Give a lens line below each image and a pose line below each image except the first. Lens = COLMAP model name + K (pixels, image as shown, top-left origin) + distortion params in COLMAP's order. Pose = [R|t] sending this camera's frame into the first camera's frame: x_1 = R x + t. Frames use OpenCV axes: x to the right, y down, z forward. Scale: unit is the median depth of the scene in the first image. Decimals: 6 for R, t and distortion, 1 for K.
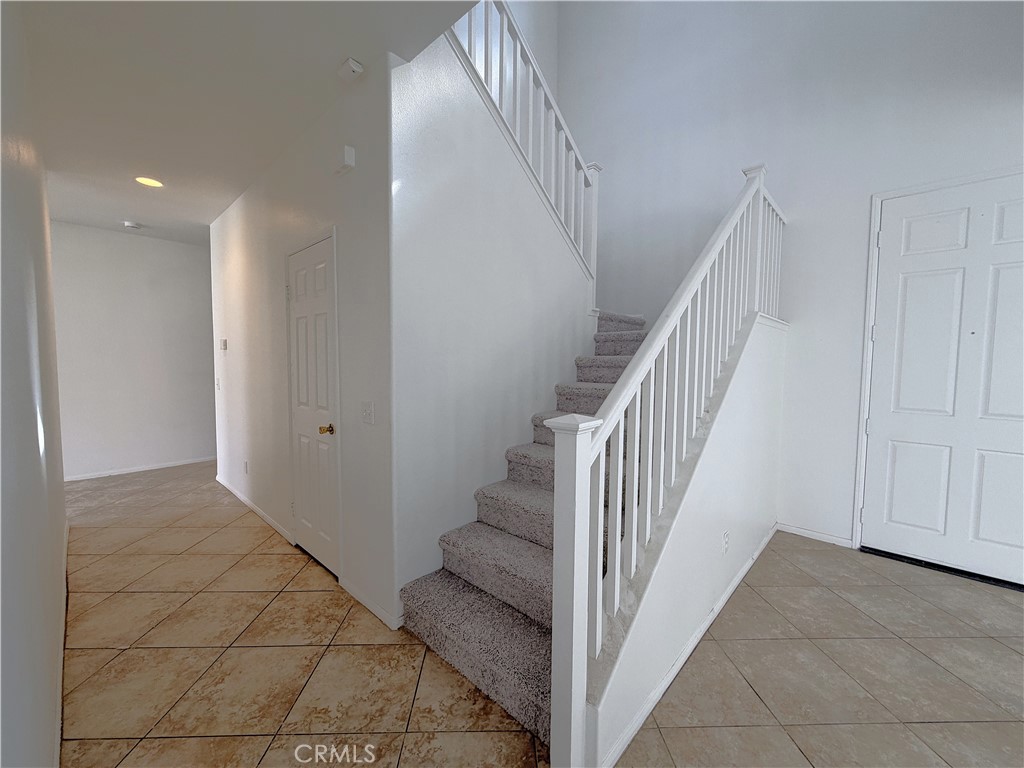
lens RADIAL K [[407.1, 0, 512.0], [0, 407.1, 384.0], [0, 0, 1]] dist [0.001148, 0.000144]
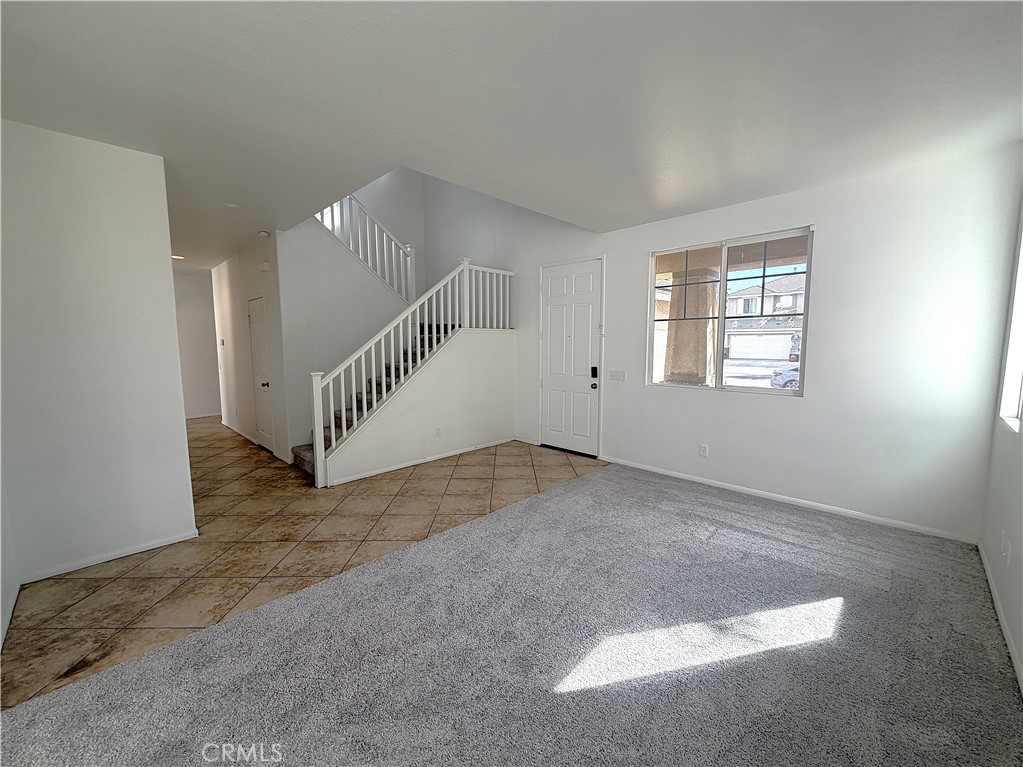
lens RADIAL K [[419.5, 0, 511.5], [0, 419.5, 383.5], [0, 0, 1]] dist [-0.002870, -0.000365]
pose [[0.999340, -0.011248, -0.034535, 0.780976], [0.012654, 0.999089, 0.040755, 0.025031], [0.034045, -0.041165, 0.998572, -0.993491]]
